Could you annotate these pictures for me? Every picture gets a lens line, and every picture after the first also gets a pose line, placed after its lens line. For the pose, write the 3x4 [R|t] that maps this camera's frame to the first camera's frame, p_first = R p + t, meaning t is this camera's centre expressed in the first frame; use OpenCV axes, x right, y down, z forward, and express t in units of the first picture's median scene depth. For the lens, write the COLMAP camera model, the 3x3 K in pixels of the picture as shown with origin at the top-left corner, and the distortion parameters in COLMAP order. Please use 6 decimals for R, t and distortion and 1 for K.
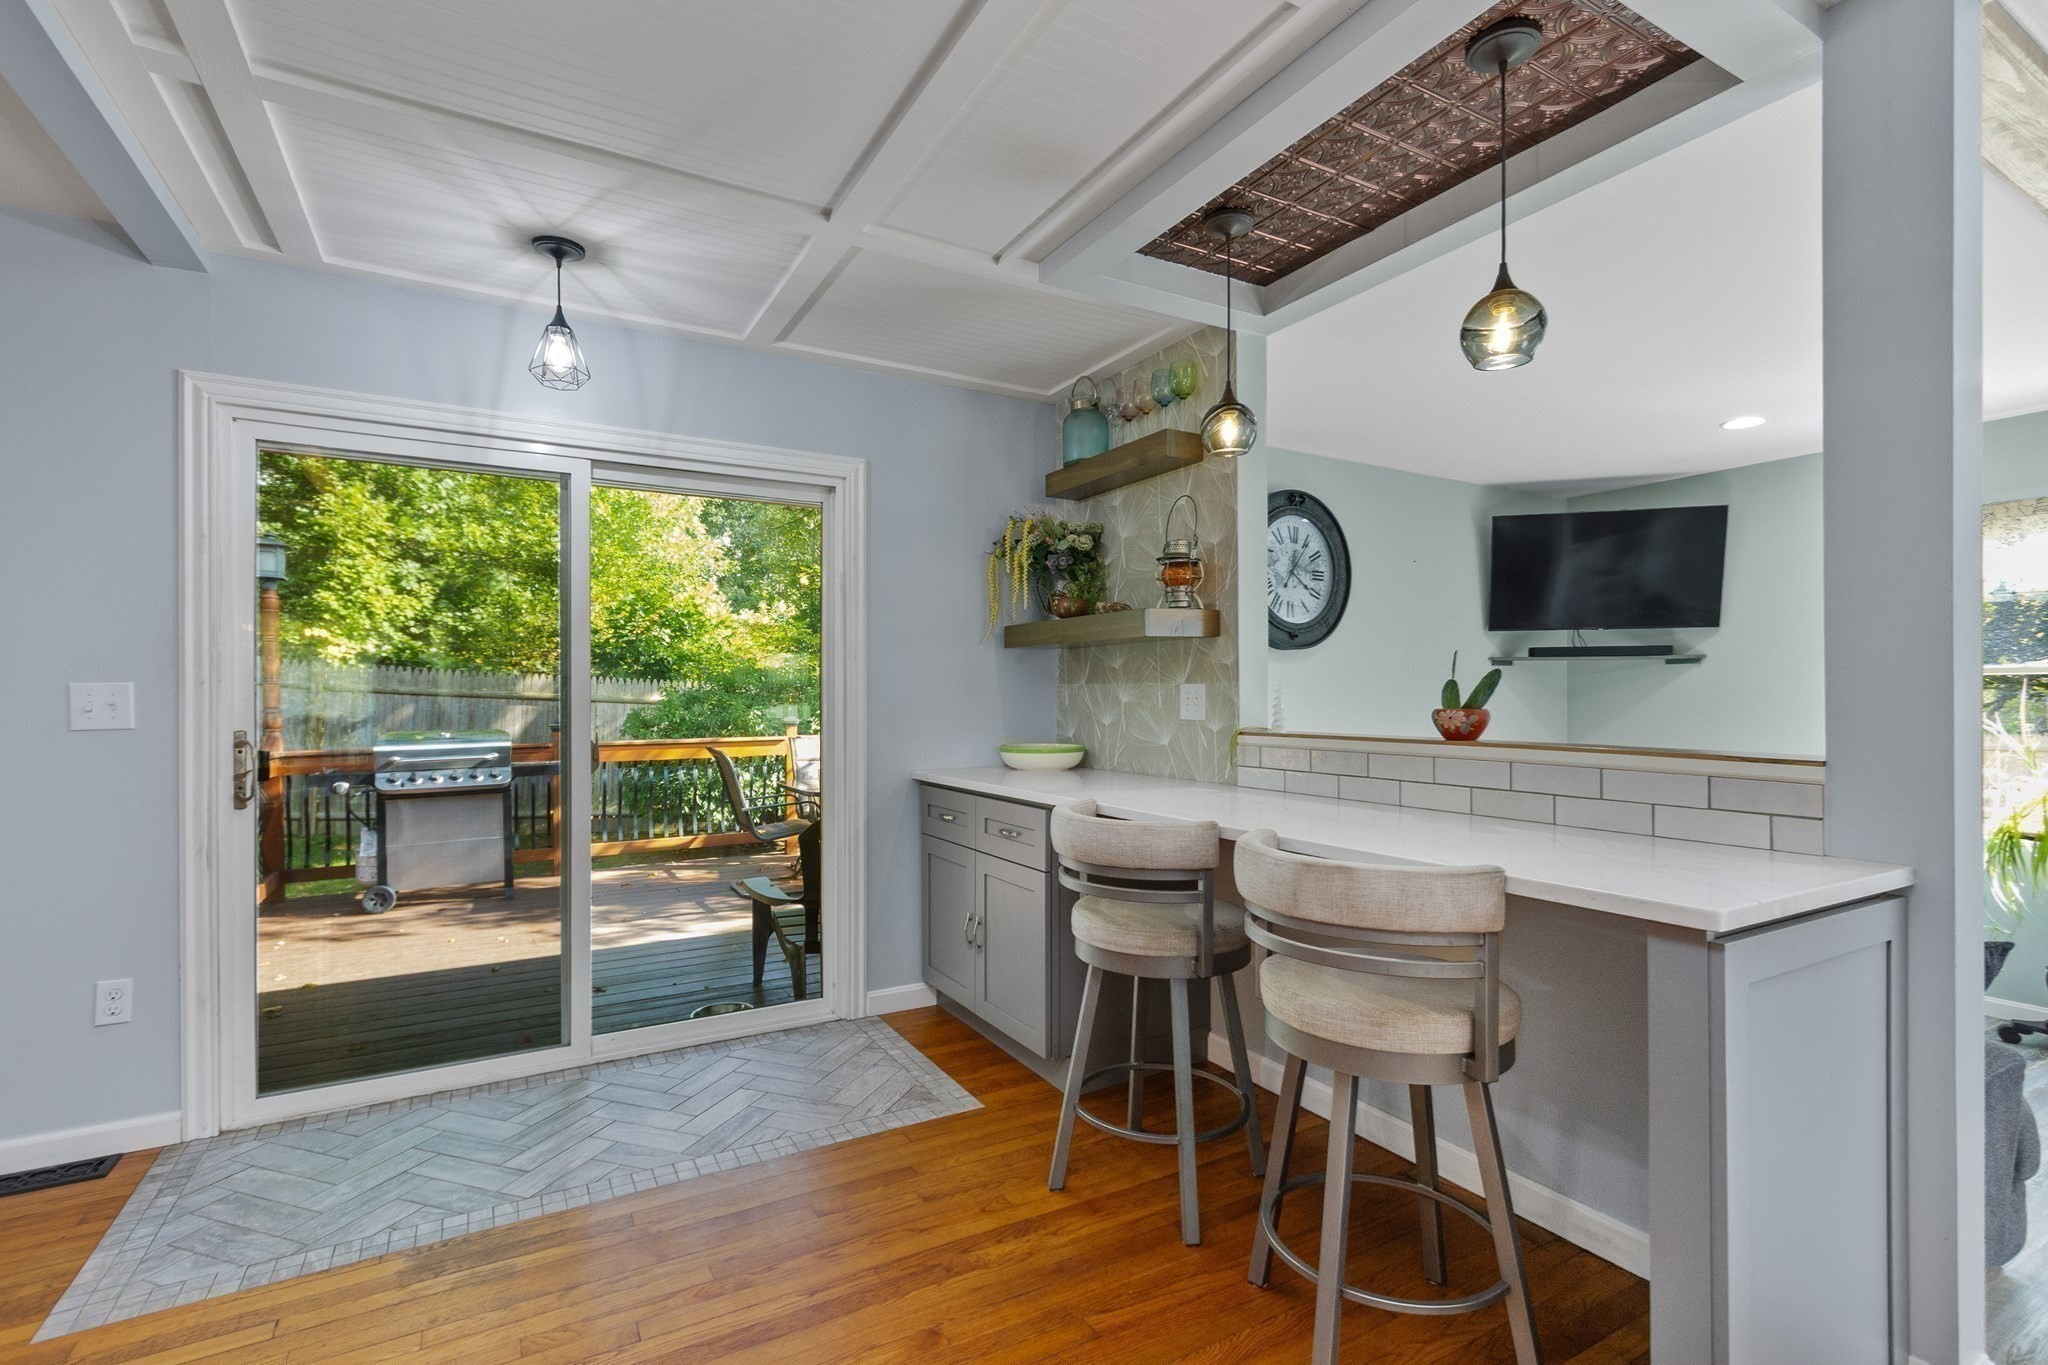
lens RADIAL K [[937.1, 0, 1023.7], [0, 937.1, 699.0], [0, 0, 1]] dist [0.005664, -0.001743]
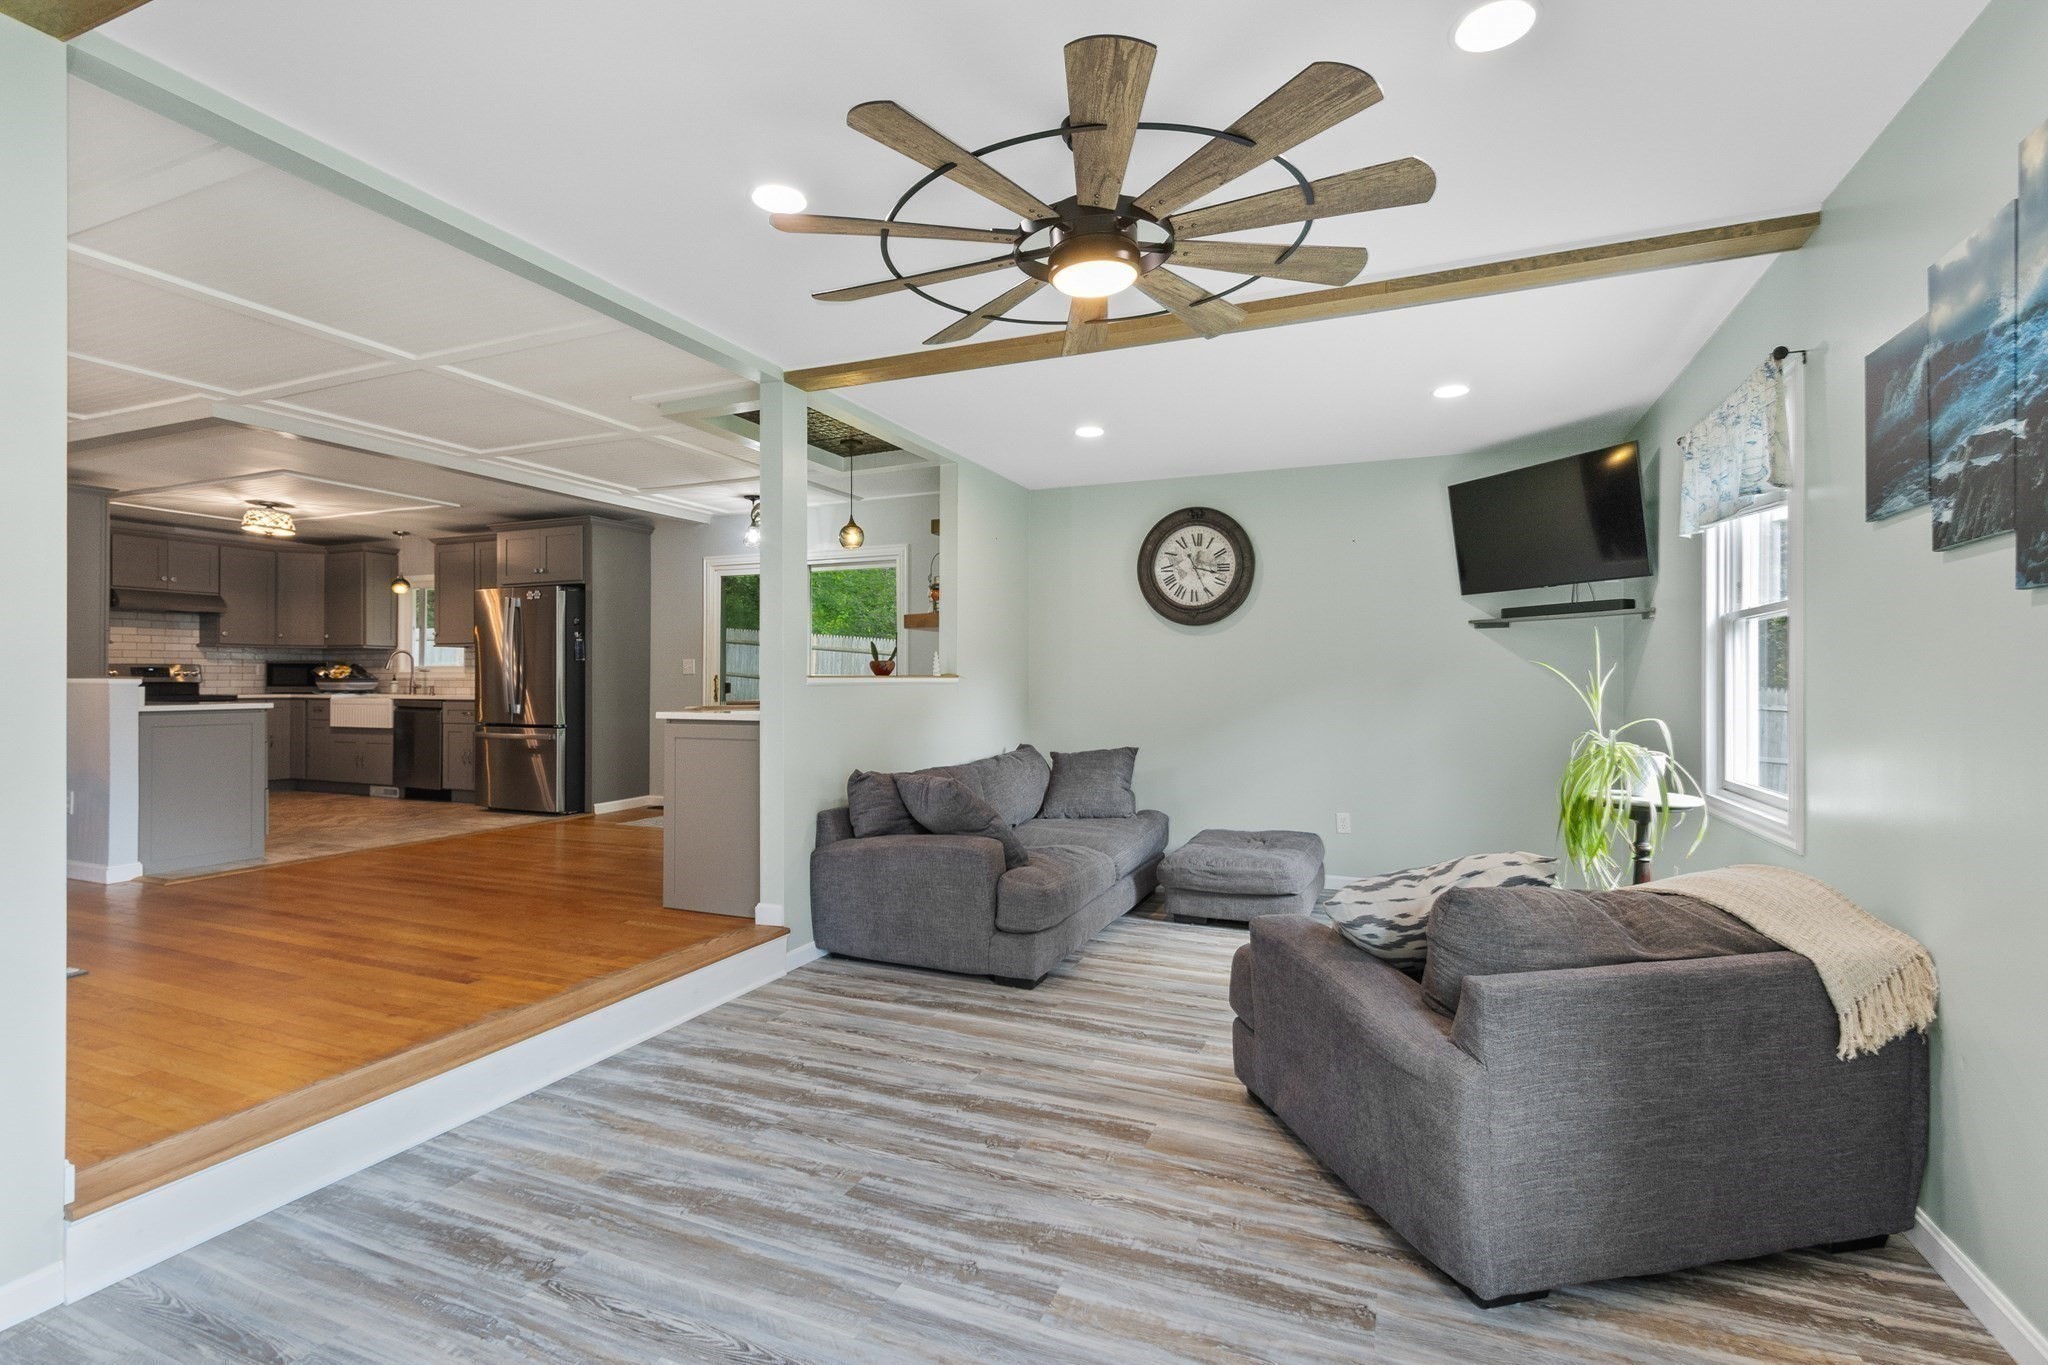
lens RADIAL K [[937.1, 0, 1016.4], [0, 937.1, 675.9], [0, 0, 1]] dist [0.005664, -0.001743]
pose [[0.601718, -0.002131, -0.798705, 1.574035], [-0.004291, 0.999973, -0.005900, 0.037532], [0.798697, 0.006978, 0.601693, -0.015456]]
